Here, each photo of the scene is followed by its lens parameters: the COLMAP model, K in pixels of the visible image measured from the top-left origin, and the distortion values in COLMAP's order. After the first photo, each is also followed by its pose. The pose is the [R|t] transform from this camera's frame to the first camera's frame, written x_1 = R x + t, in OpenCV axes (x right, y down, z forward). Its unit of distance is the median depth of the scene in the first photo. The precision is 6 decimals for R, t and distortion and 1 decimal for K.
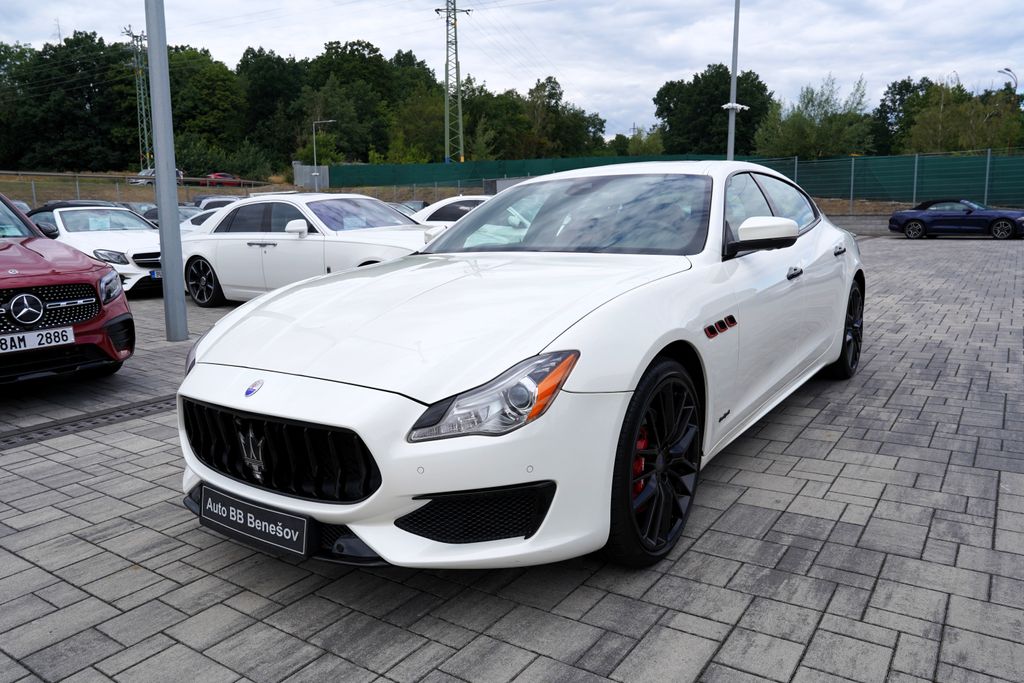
lens RADIAL K [[735.1, 0, 512.0], [0, 735.1, 341.5], [0, 0, 1]] dist [-0.083926, 0.073568]
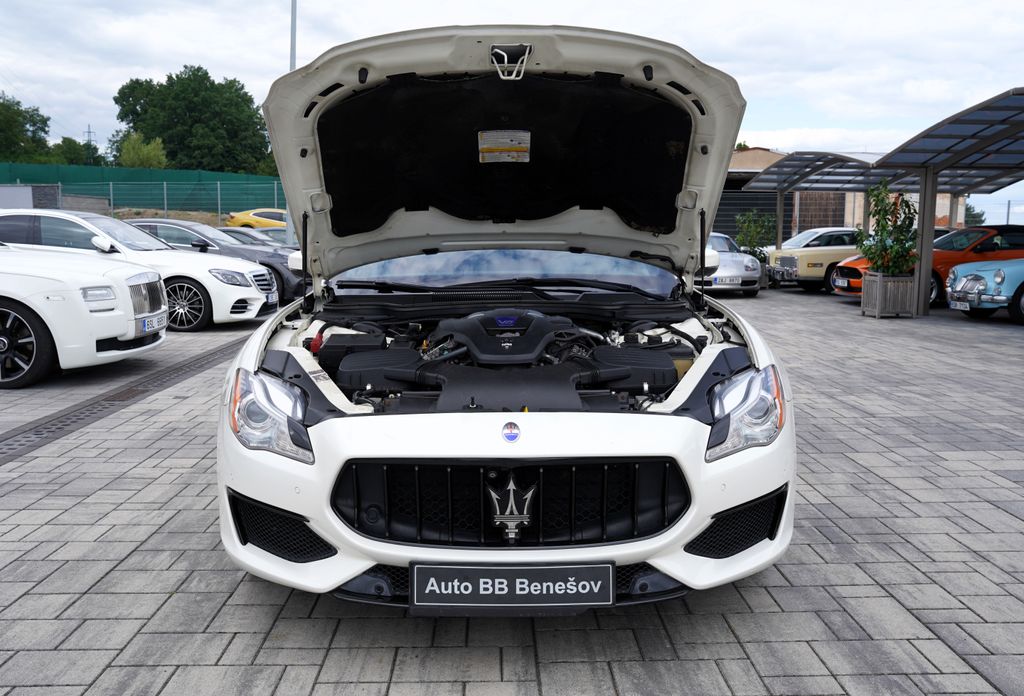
lens RADIAL K [[852.7, 0, 512.0], [0, 852.7, 348.0], [0, 0, 1]] dist [-0.095761, 0.144268]
pose [[0.813963, -0.043111, 0.579315, -0.652985], [0.071141, 0.997134, -0.025753, -0.006078], [-0.576544, 0.062176, 0.814697, 0.122275]]
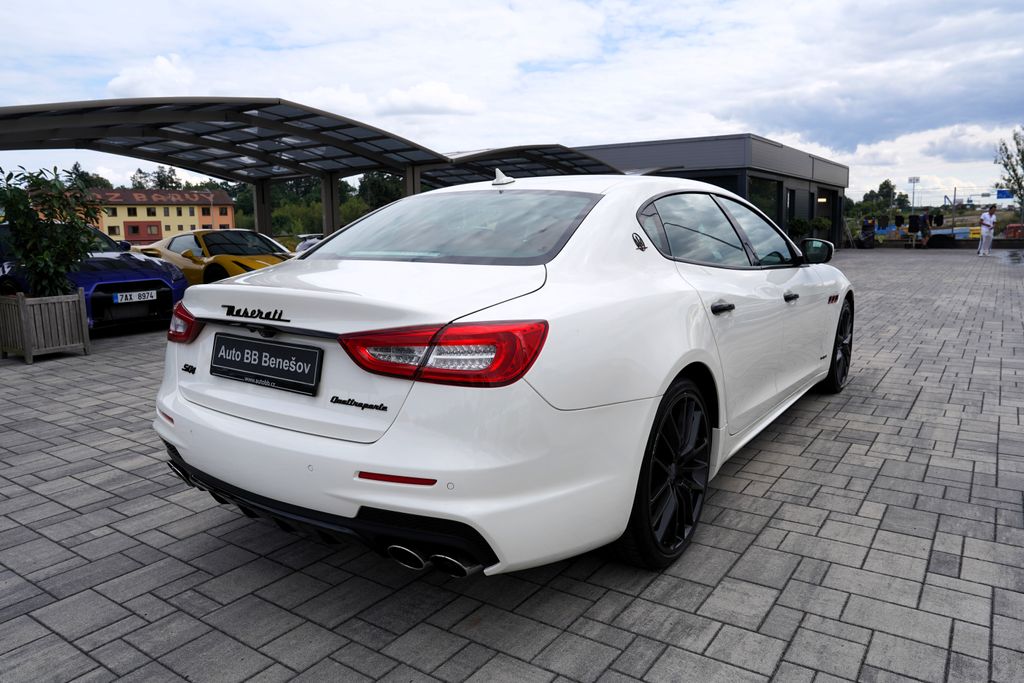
lens RADIAL K [[710.3, 0, 512.0], [0, 710.3, 341.5], [0, 0, 1]] dist [-0.025133, 0.003661]
pose [[-0.998899, 0.041406, 0.022054, 0.413457], [0.046315, 0.945225, 0.323117, -0.496924], [-0.007467, 0.323783, -0.946102, 2.700867]]
